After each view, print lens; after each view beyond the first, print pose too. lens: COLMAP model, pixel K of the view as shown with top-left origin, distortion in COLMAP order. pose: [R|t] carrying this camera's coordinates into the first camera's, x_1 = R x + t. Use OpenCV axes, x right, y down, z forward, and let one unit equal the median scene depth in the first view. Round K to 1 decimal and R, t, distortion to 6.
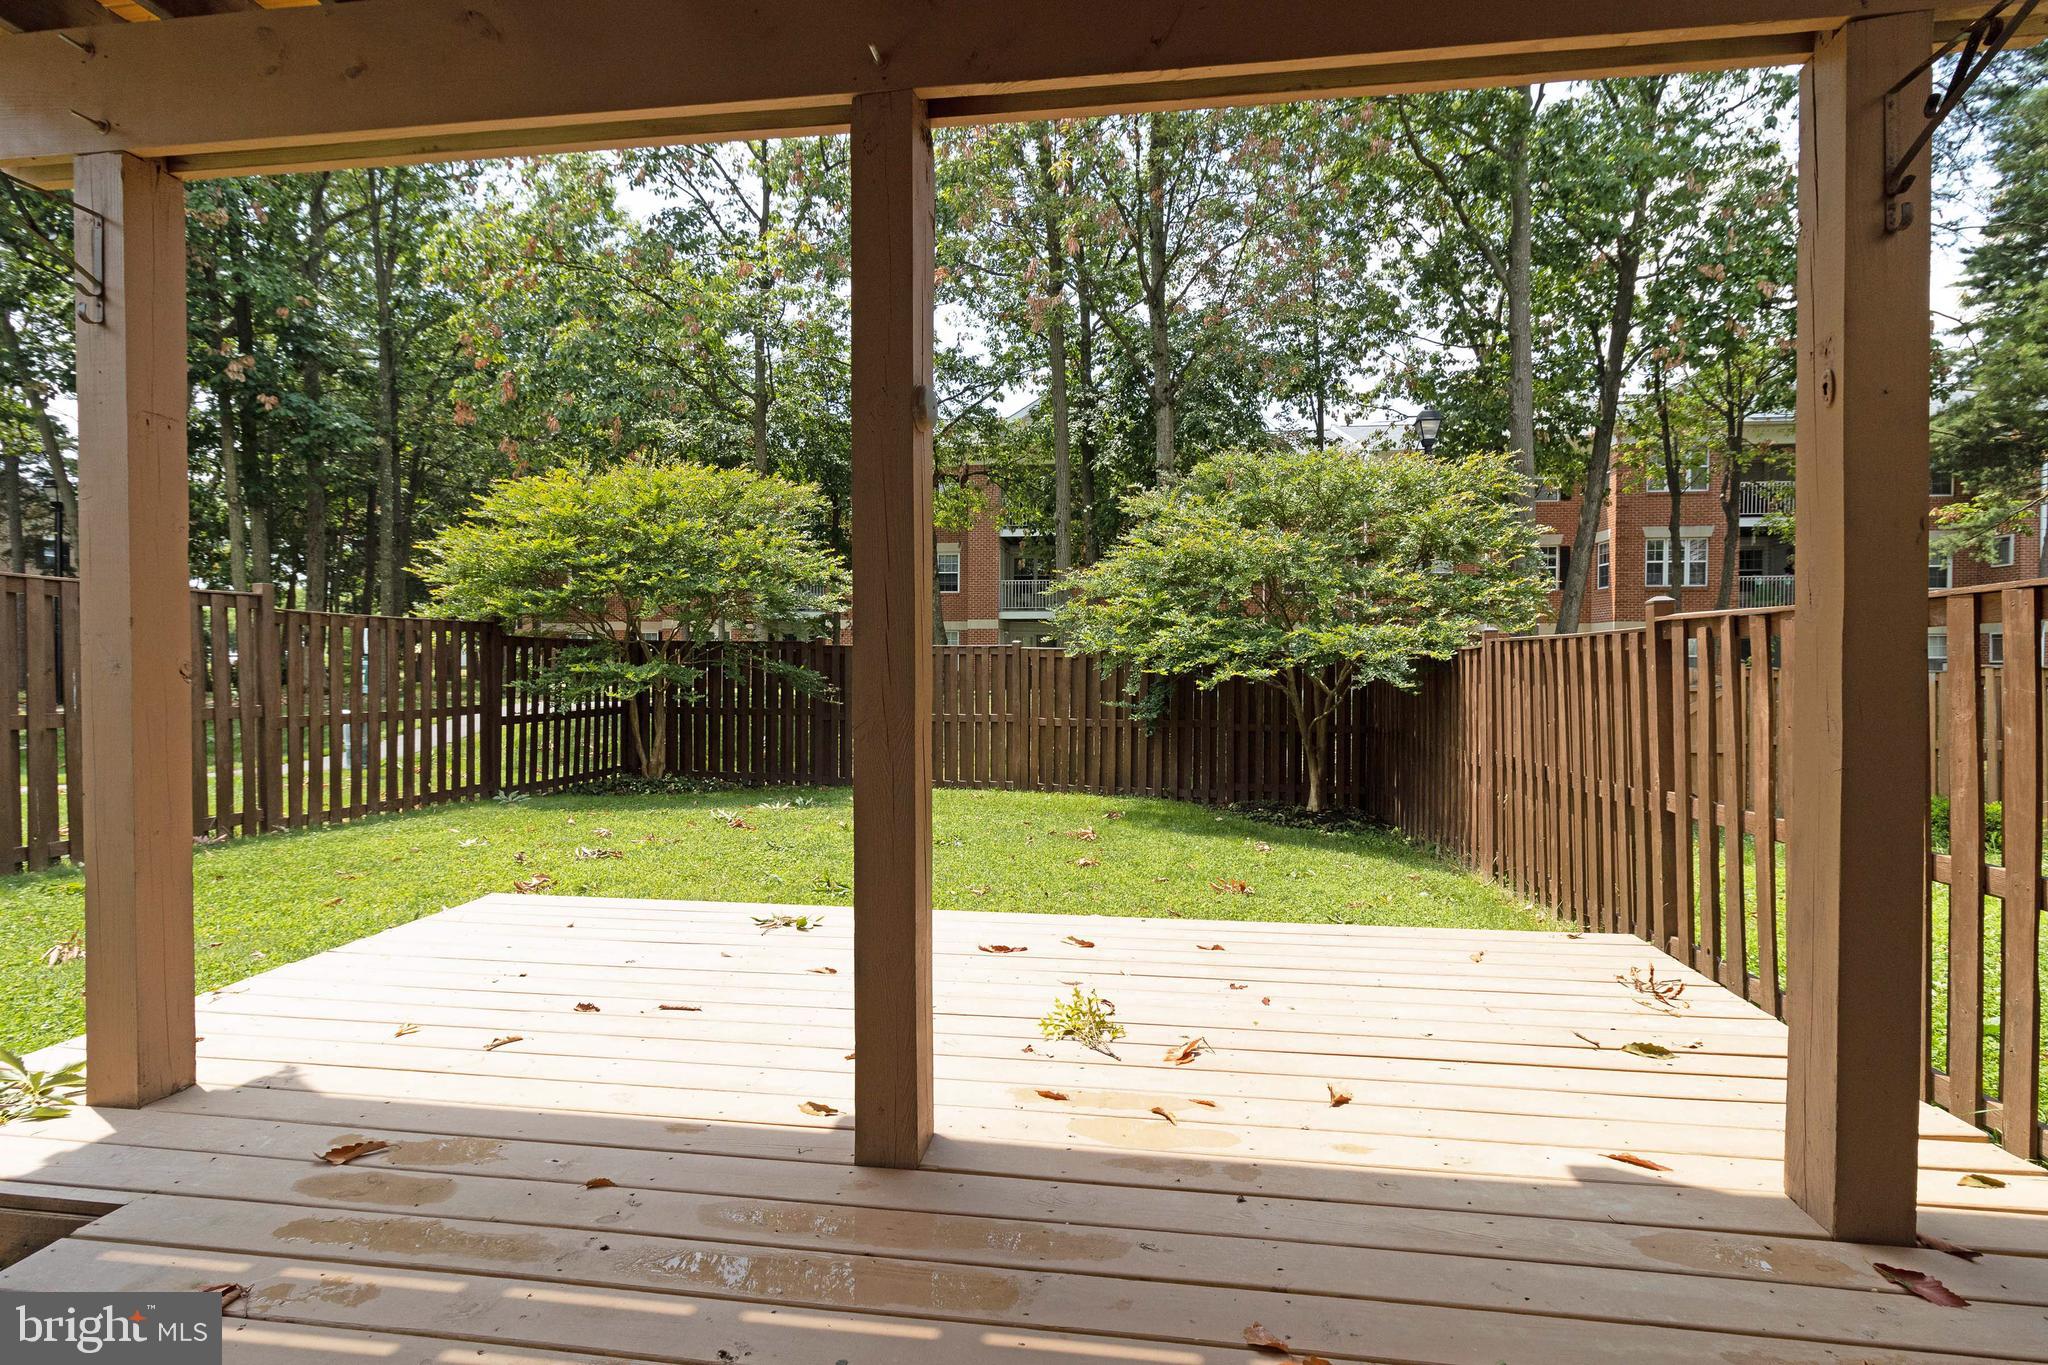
lens RADIAL K [[958.1, 0, 1025.5], [0, 958.1, 681.7], [0, 0, 1]] dist [0.002294, 0.000659]
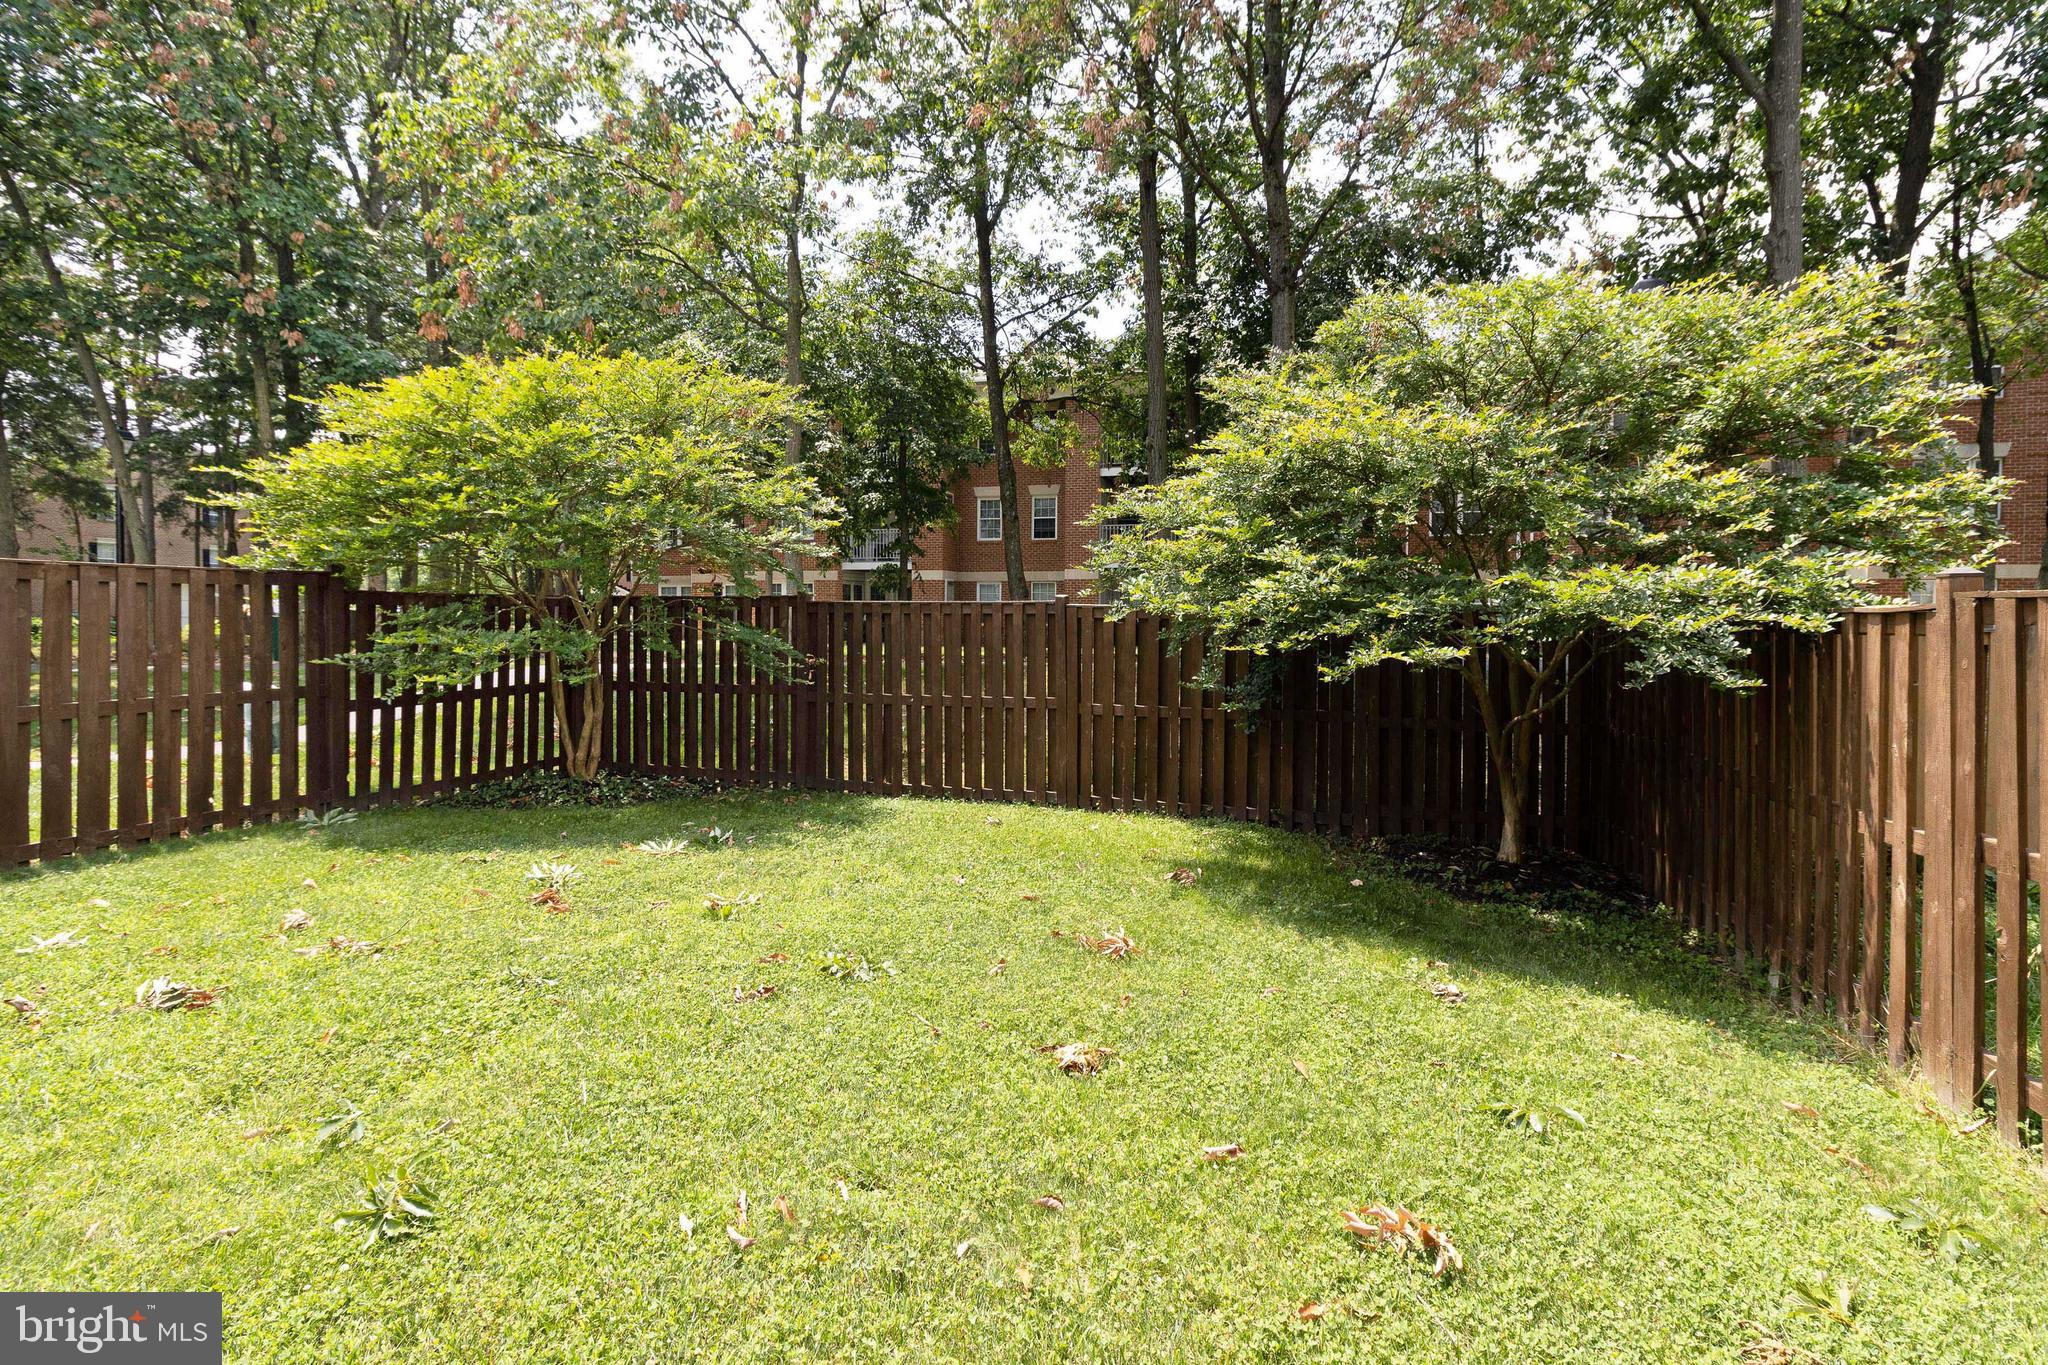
lens RADIAL K [[958.1, 0, 1033.1], [0, 958.1, 639.1], [0, 0, 1]] dist [0.002294, 0.000659]
pose [[0.992670, 0.001911, -0.120840, 0.061571], [-0.001140, 0.999979, 0.006449, -0.016175], [0.120849, -0.006264, 0.992651, 0.323207]]
